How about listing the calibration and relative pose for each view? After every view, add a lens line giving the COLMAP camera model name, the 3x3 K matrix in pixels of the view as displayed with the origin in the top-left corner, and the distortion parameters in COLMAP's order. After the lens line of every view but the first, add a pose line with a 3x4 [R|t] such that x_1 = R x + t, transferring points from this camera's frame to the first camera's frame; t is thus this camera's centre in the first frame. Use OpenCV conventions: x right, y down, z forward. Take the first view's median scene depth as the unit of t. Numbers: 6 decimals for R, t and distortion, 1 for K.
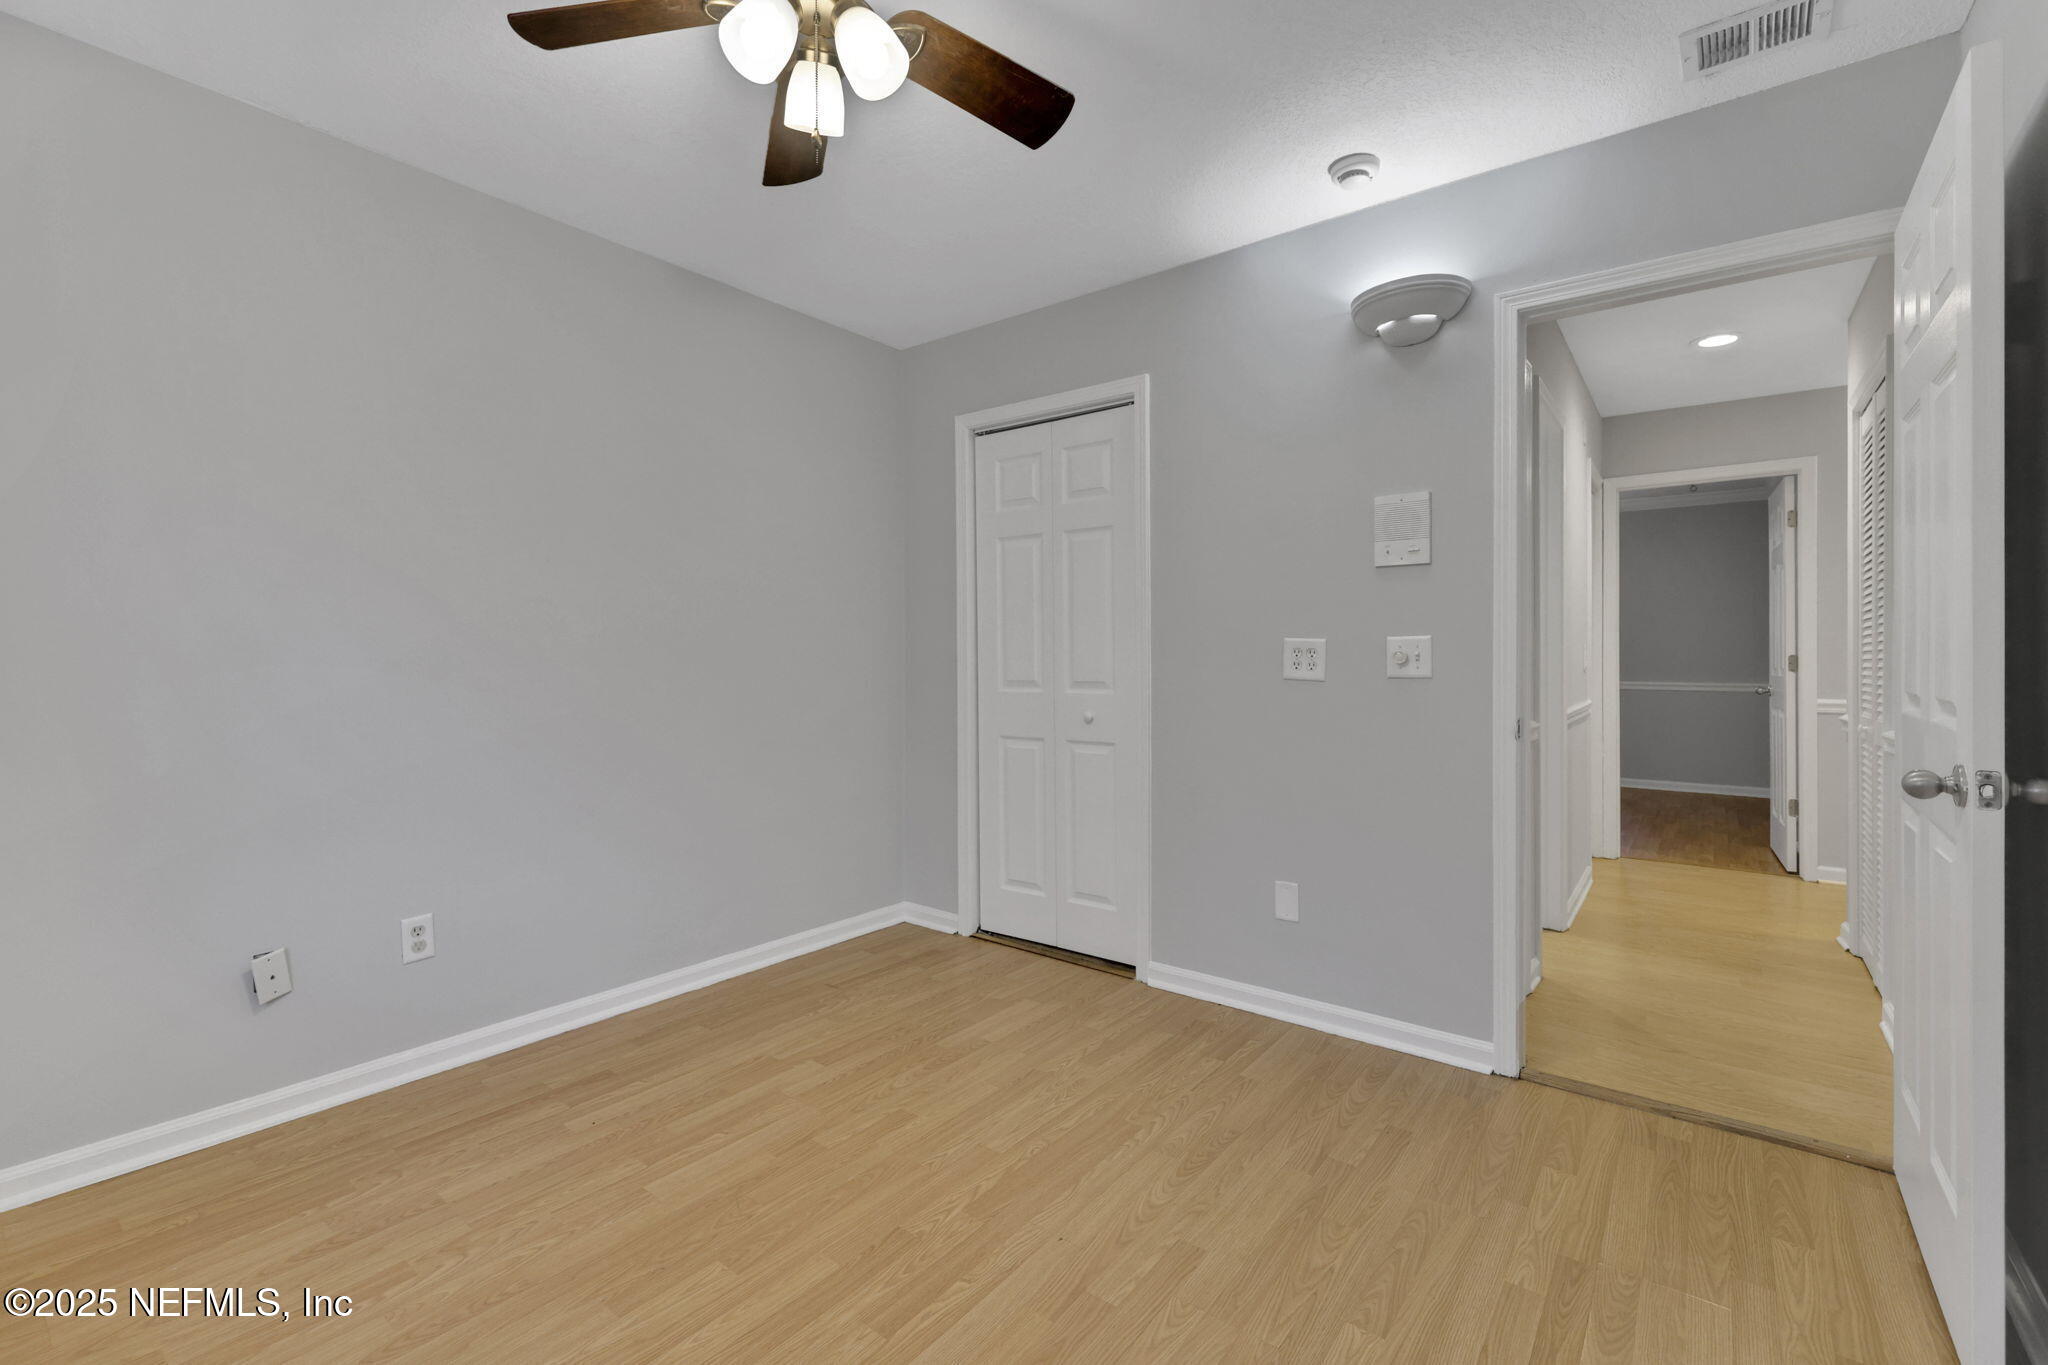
lens RADIAL K [[911.1, 0, 1011.7], [0, 911.1, 665.9], [0, 0, 1]] dist [-0.004580, -0.000264]
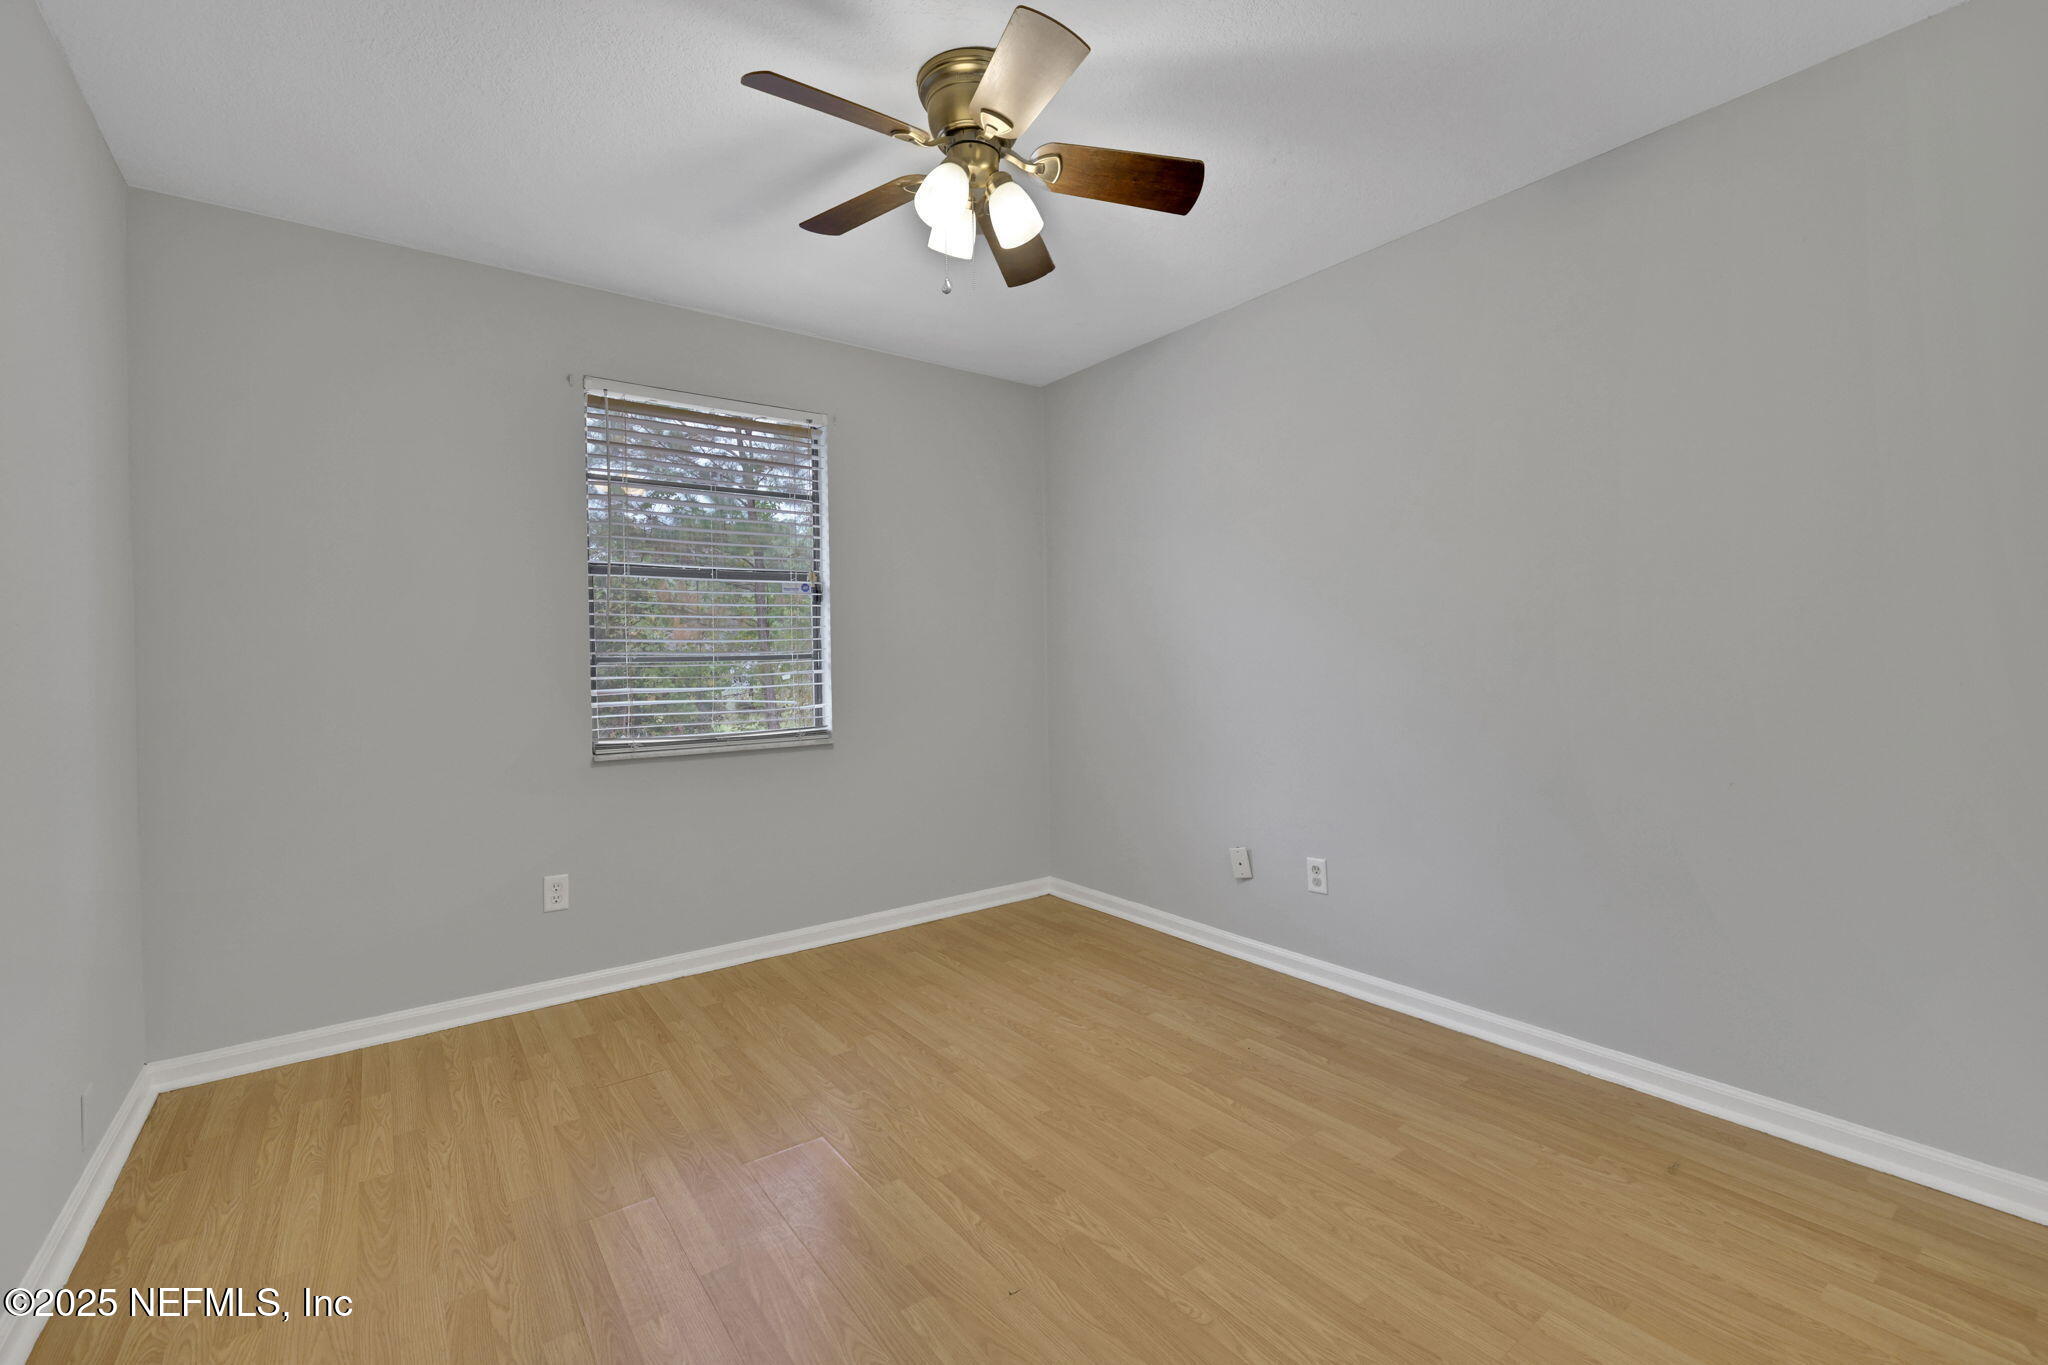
lens RADIAL K [[911.1, 0, 1017.4], [0, 911.1, 674.4], [0, 0, 1]] dist [-0.004580, -0.000264]
pose [[-0.294320, 0.019391, -0.955510, 0.709149], [0.007272, 0.999811, 0.018050, -0.012662], [0.955679, -0.001636, -0.294406, 0.982954]]
